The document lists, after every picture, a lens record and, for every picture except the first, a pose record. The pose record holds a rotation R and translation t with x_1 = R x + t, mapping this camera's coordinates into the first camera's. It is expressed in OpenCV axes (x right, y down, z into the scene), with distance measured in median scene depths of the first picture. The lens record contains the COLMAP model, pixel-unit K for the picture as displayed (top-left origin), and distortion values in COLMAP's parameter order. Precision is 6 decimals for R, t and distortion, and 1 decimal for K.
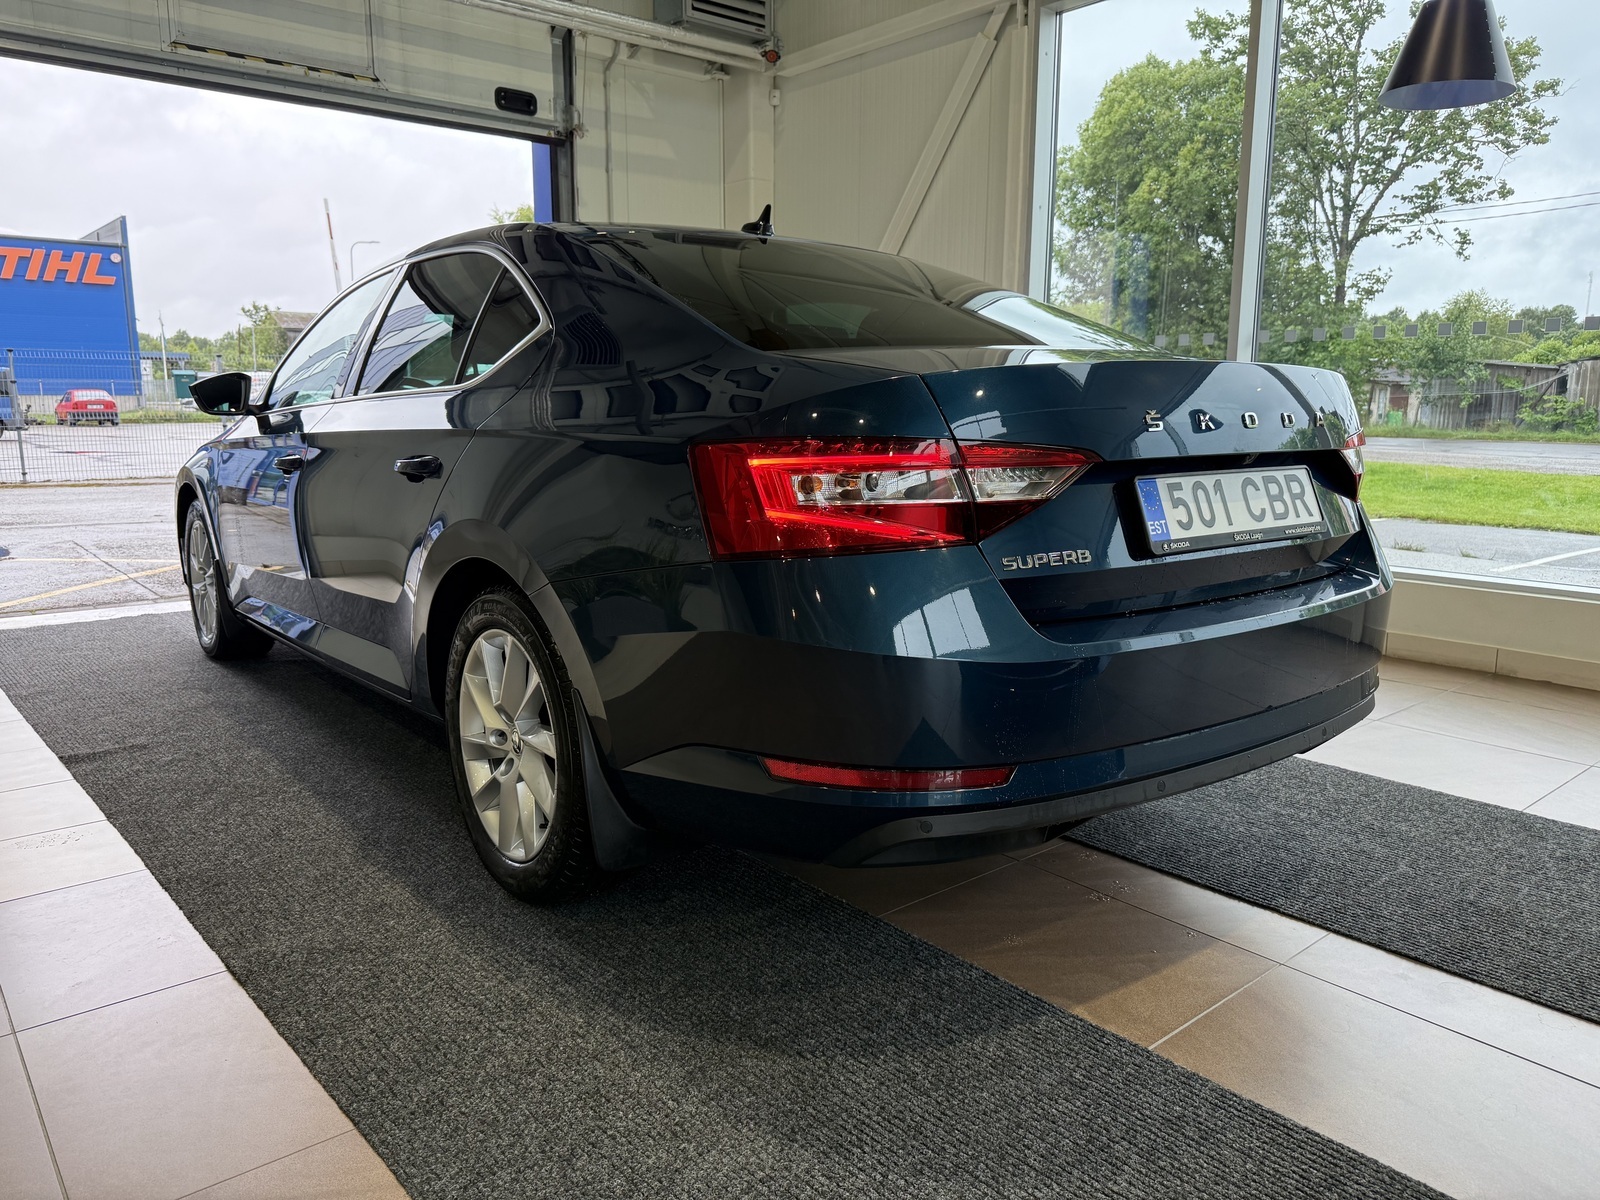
lens RADIAL K [[1134.9, 0, 792.2], [0, 1134.9, 611.8], [0, 0, 1]] dist [-0.011769, -0.003662]
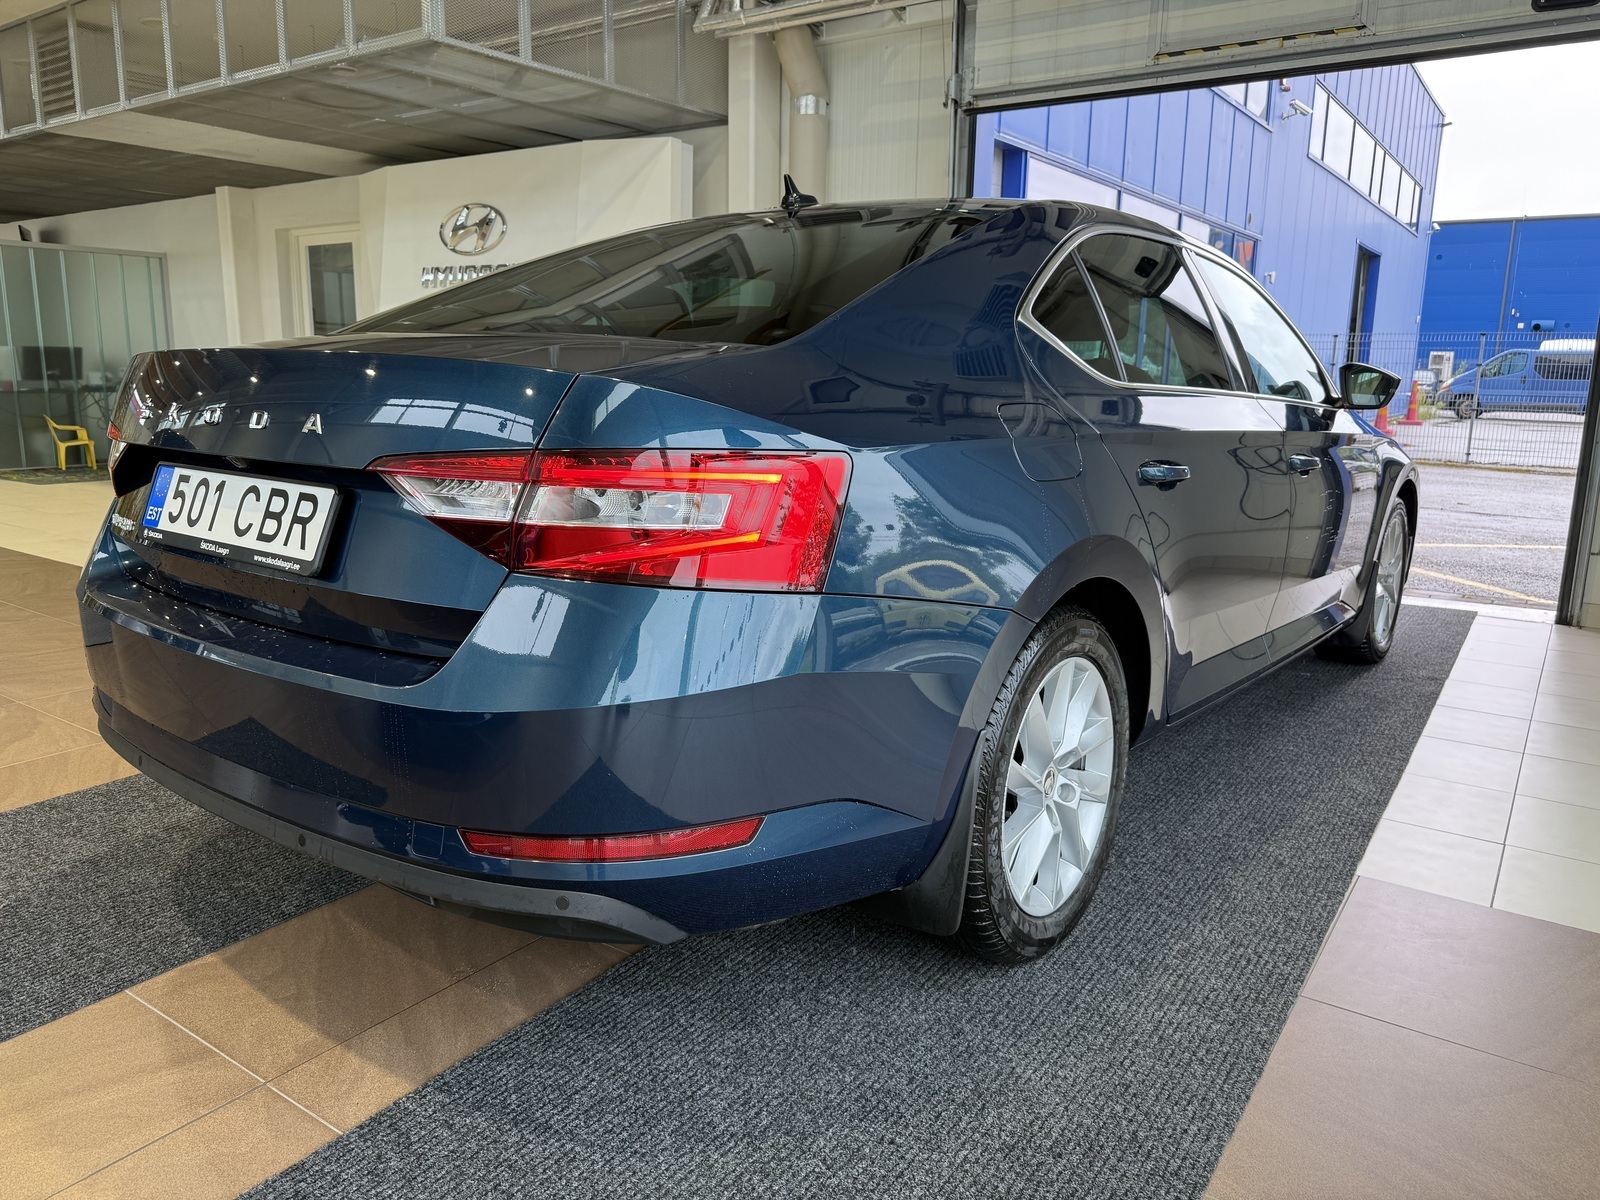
lens RADIAL K [[1134.9, 0, 795.1], [0, 1134.9, 590.9], [0, 0, 1]] dist [-0.011769, -0.003662]
pose [[0.247129, 0.186448, -0.950876, 1.266681], [-0.189328, 0.971690, 0.141324, -0.227611], [0.950306, 0.145103, 0.275433, 1.118470]]
